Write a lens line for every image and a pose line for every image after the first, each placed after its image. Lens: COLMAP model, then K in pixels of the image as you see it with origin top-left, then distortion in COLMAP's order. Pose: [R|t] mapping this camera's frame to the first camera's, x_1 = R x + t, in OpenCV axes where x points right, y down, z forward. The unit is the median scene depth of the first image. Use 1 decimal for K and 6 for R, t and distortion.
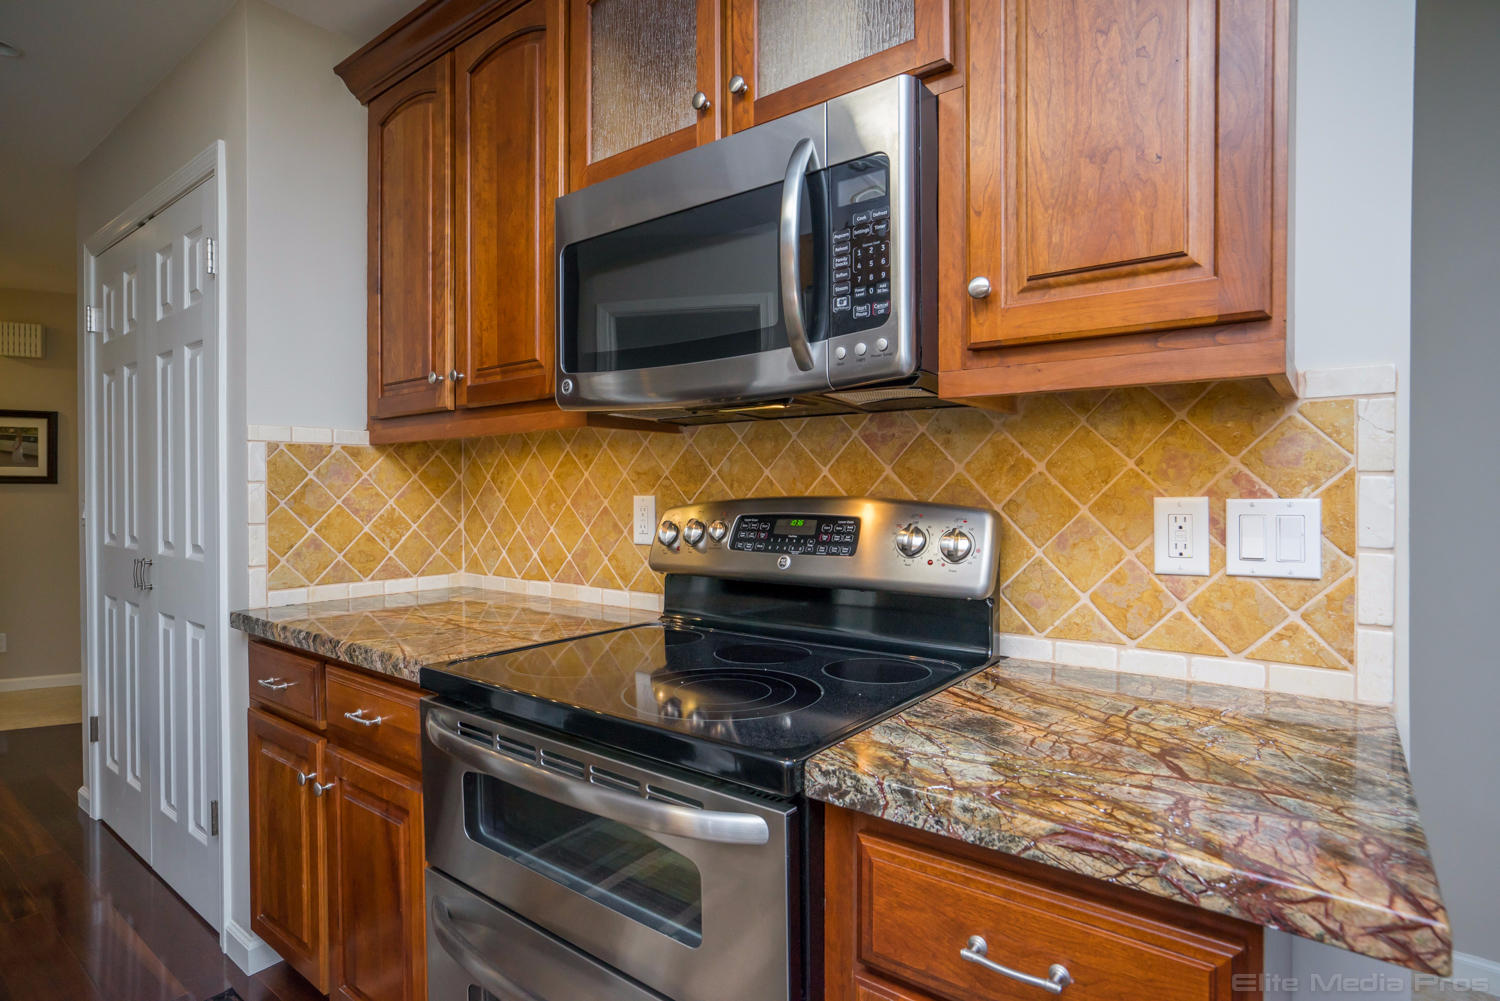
lens RADIAL K [[789.6, 0, 764.1], [0, 789.6, 495.0], [0, 0, 1]] dist [-0.036313, 0.014332]
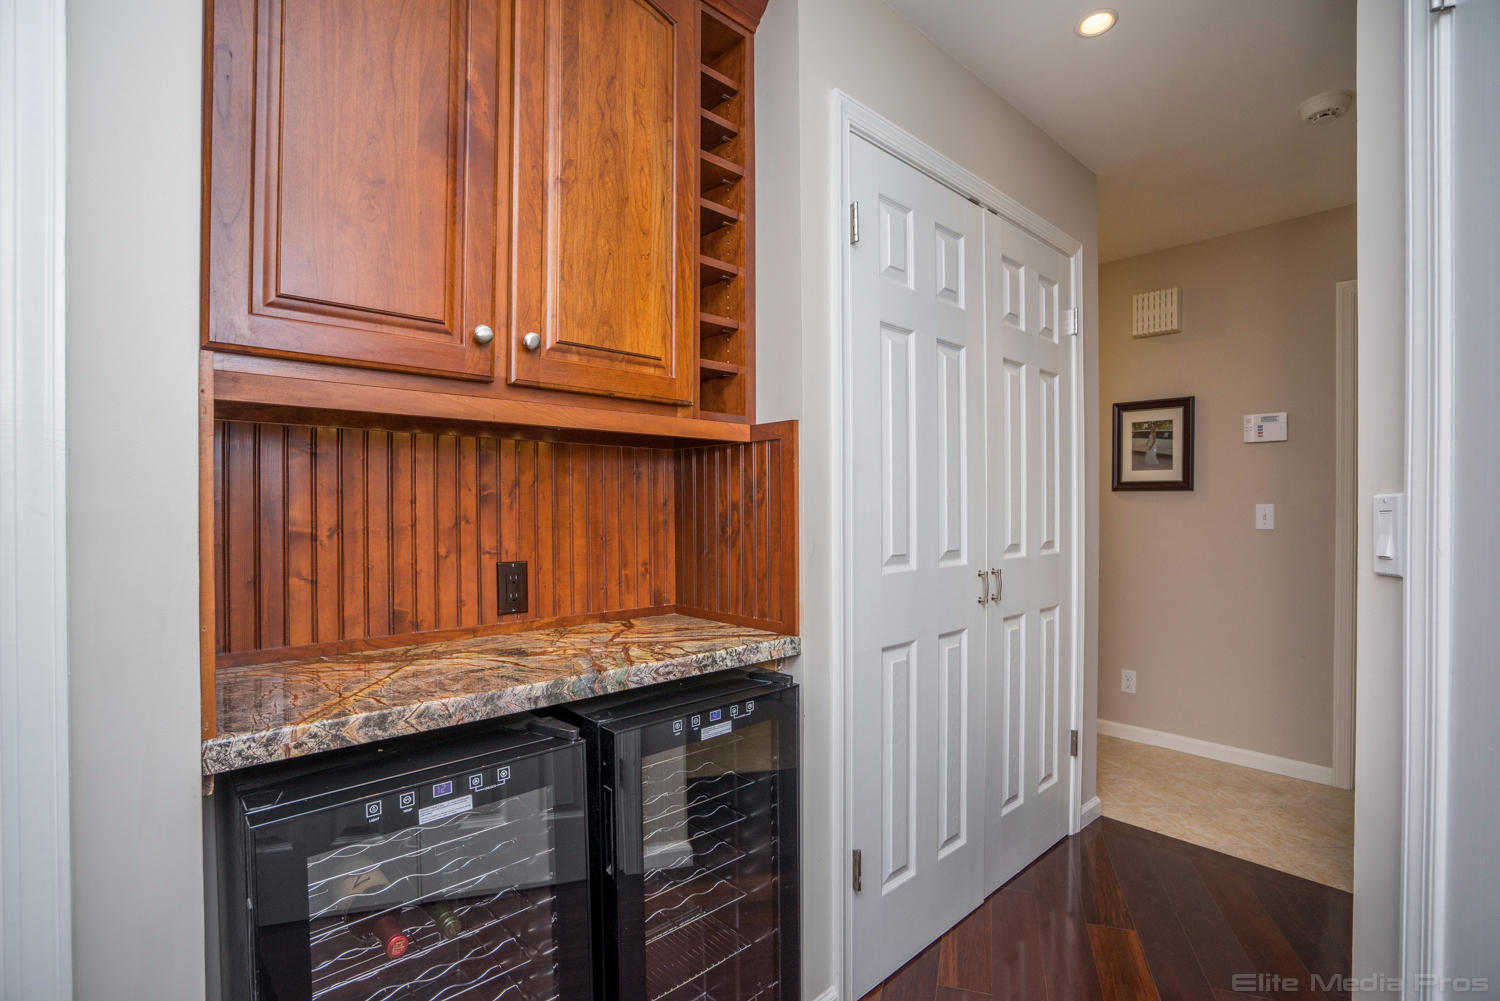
lens RADIAL K [[693.7, 0, 751.2], [0, 693.7, 507.5], [0, 0, 1]] dist [-0.043158, 0.015090]
pose [[0.306975, 0.003721, -0.951710, -1.163961], [-0.007500, 0.999971, 0.001491, 0.014212], [0.951688, 0.006680, 0.306994, 1.076137]]
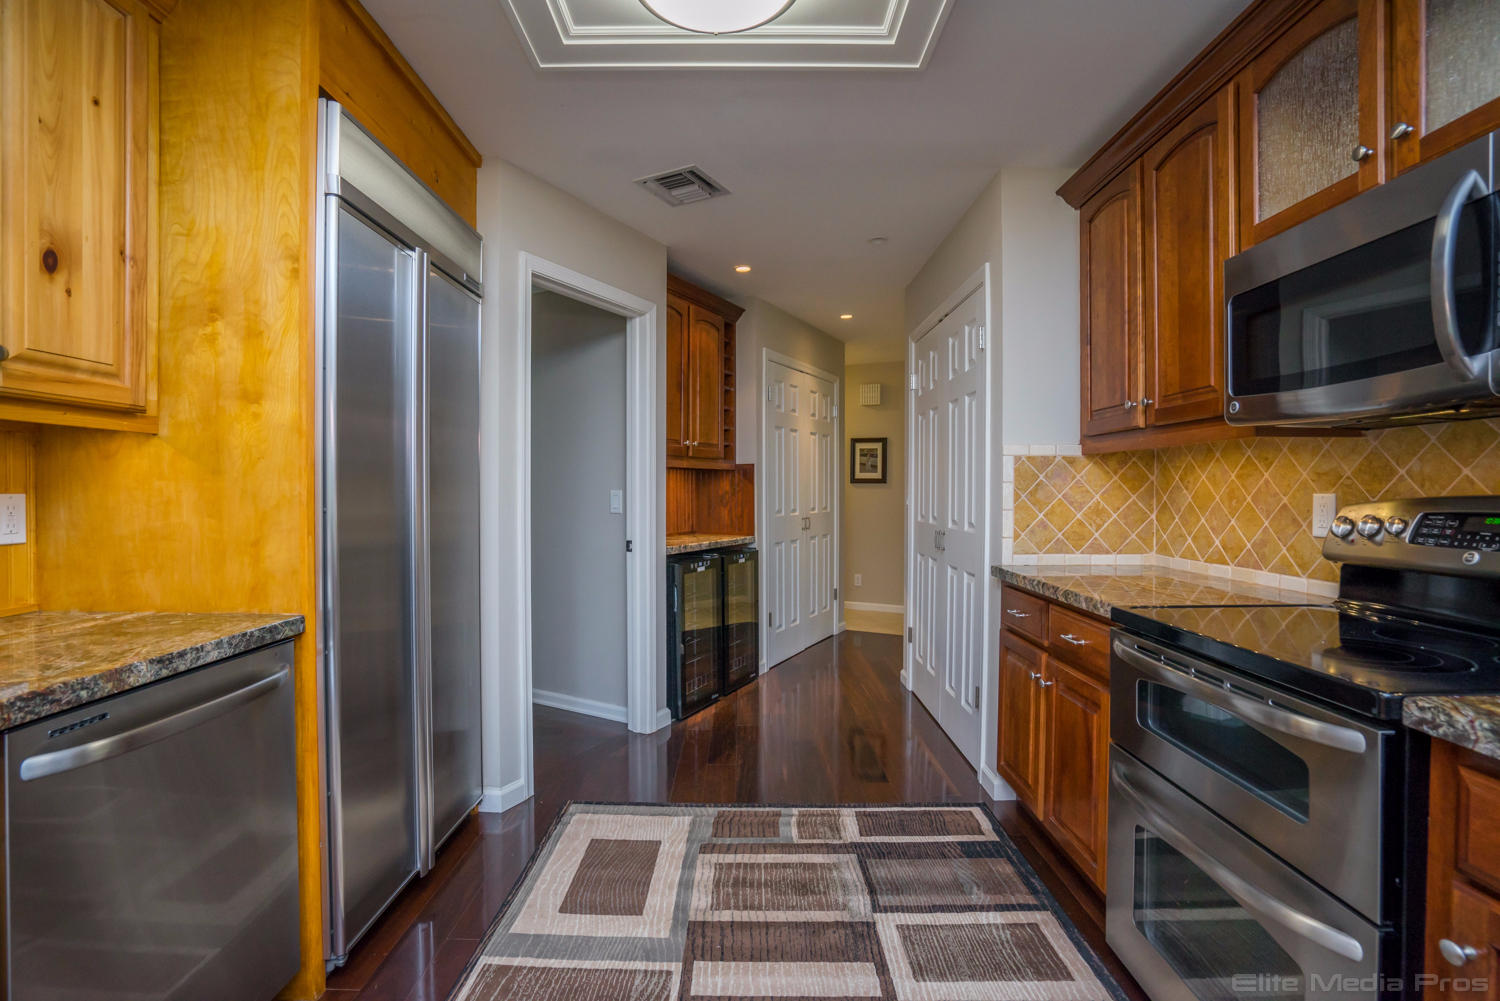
lens RADIAL K [[693.7, 0, 745.9], [0, 693.7, 497.5], [0, 0, 1]] dist [-0.043158, 0.015090]
pose [[0.602056, 0.014600, -0.798320, 0.126735], [-0.009937, 0.999892, 0.010793, 0.004209], [0.798392, 0.001435, 0.602136, -0.238143]]
